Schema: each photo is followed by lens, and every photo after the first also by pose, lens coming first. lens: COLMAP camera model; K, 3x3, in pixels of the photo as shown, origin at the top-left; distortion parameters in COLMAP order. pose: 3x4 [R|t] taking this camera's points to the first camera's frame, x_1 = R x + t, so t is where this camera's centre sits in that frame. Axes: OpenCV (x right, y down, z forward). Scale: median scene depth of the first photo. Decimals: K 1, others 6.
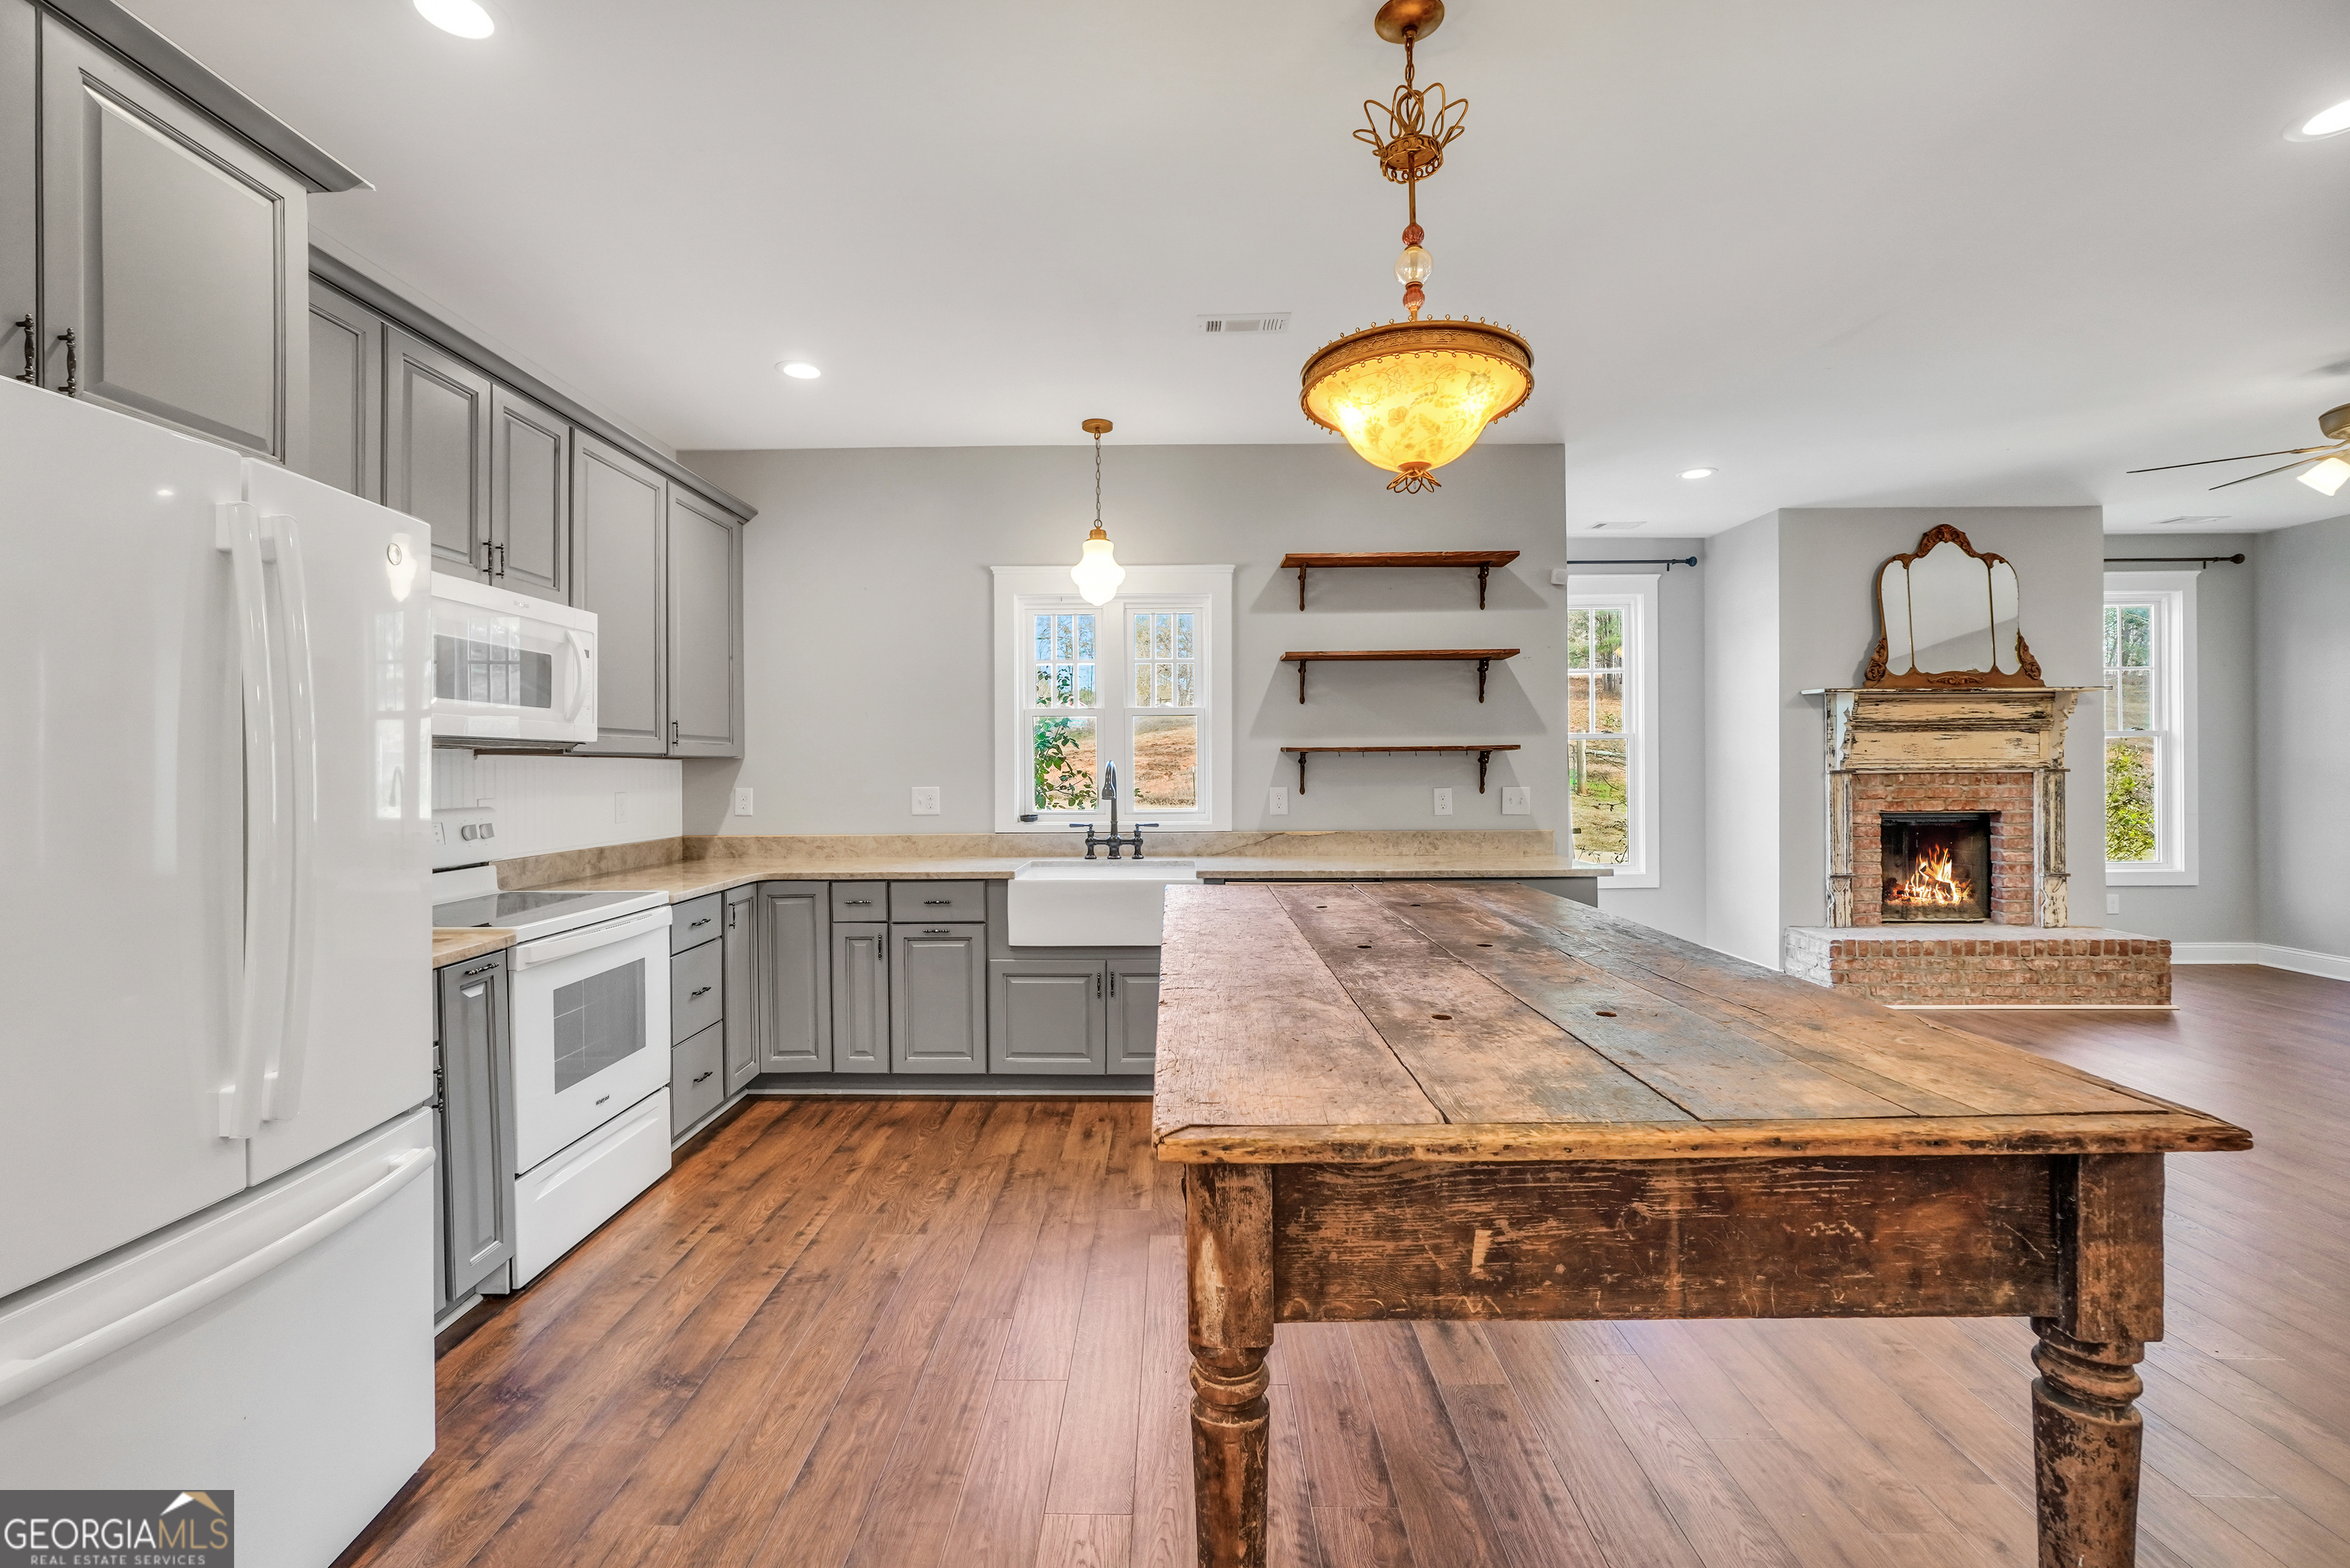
lens RADIAL K [[1000.7, 0, 1177.5], [0, 1000.7, 763.7], [0, 0, 1]] dist [-0.003553, -0.000189]
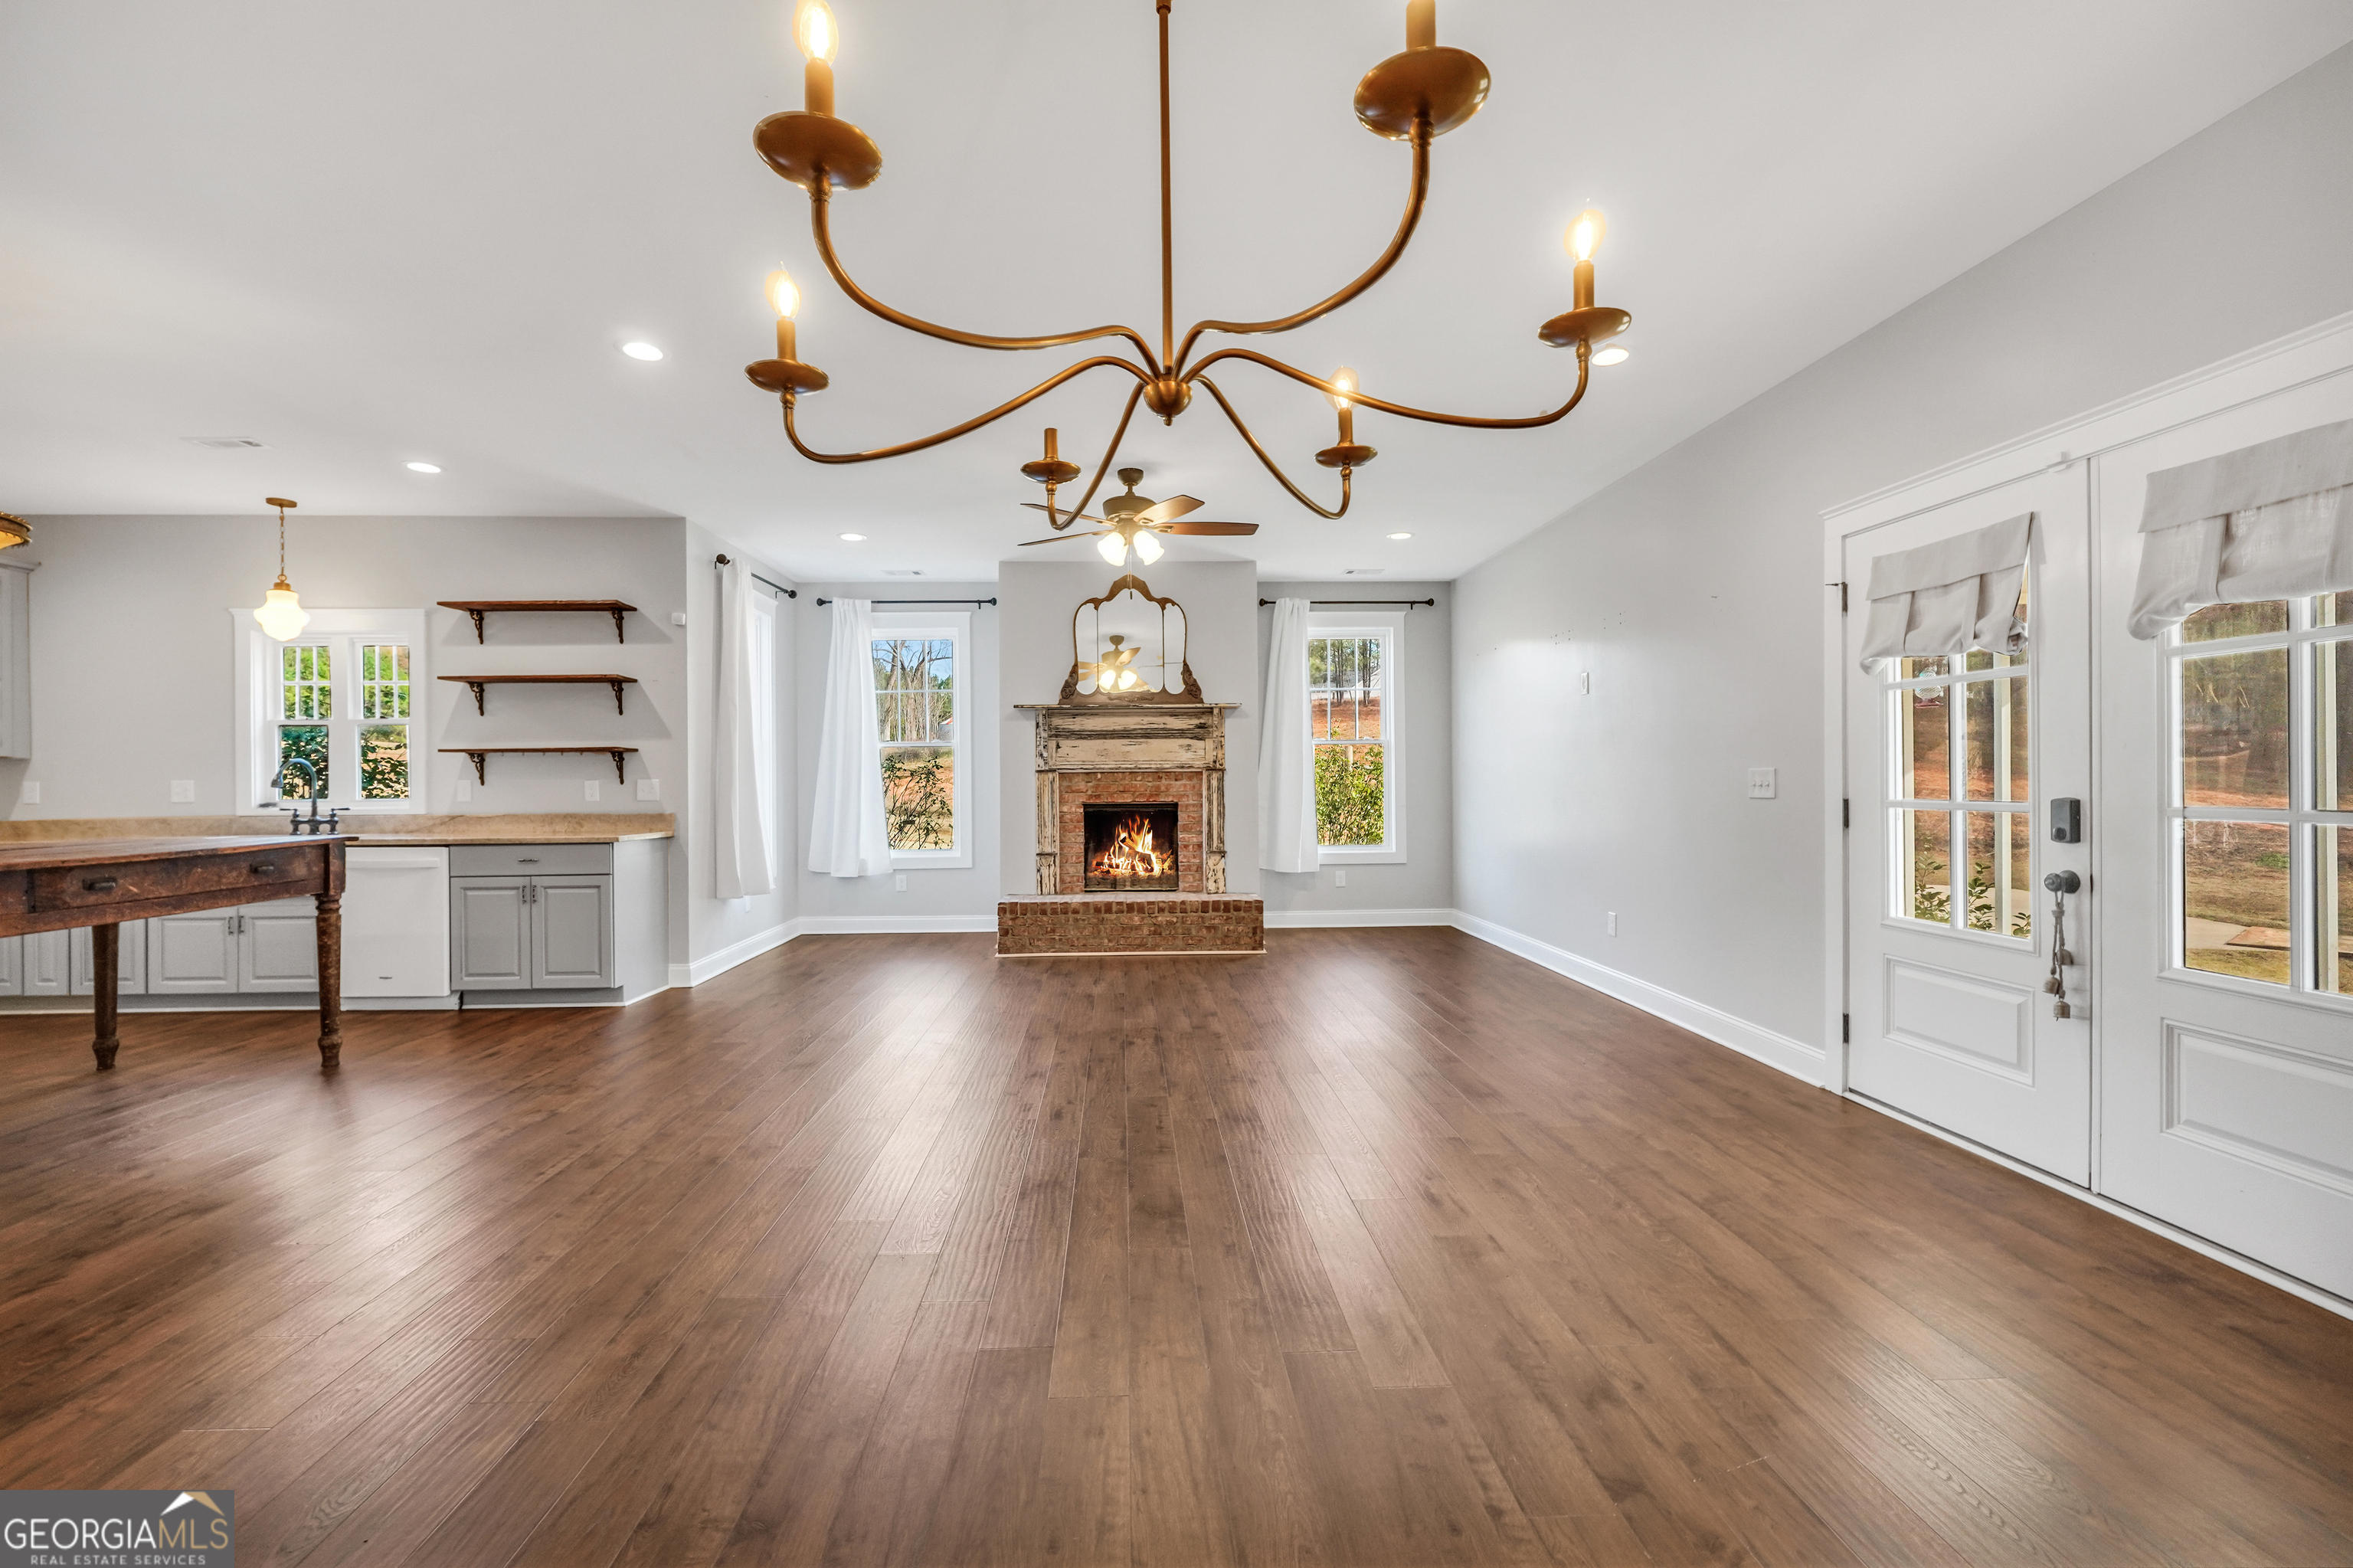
lens RADIAL K [[998.0, 0, 1163.0], [0, 998.0, 774.3], [0, 0, 1]] dist [-0.015899, 0.007018]
pose [[0.998646, -0.002507, 0.051966, 0.748233], [0.002963, 0.999958, -0.008690, 0.023716], [-0.051942, 0.008832, 0.998611, -0.262441]]
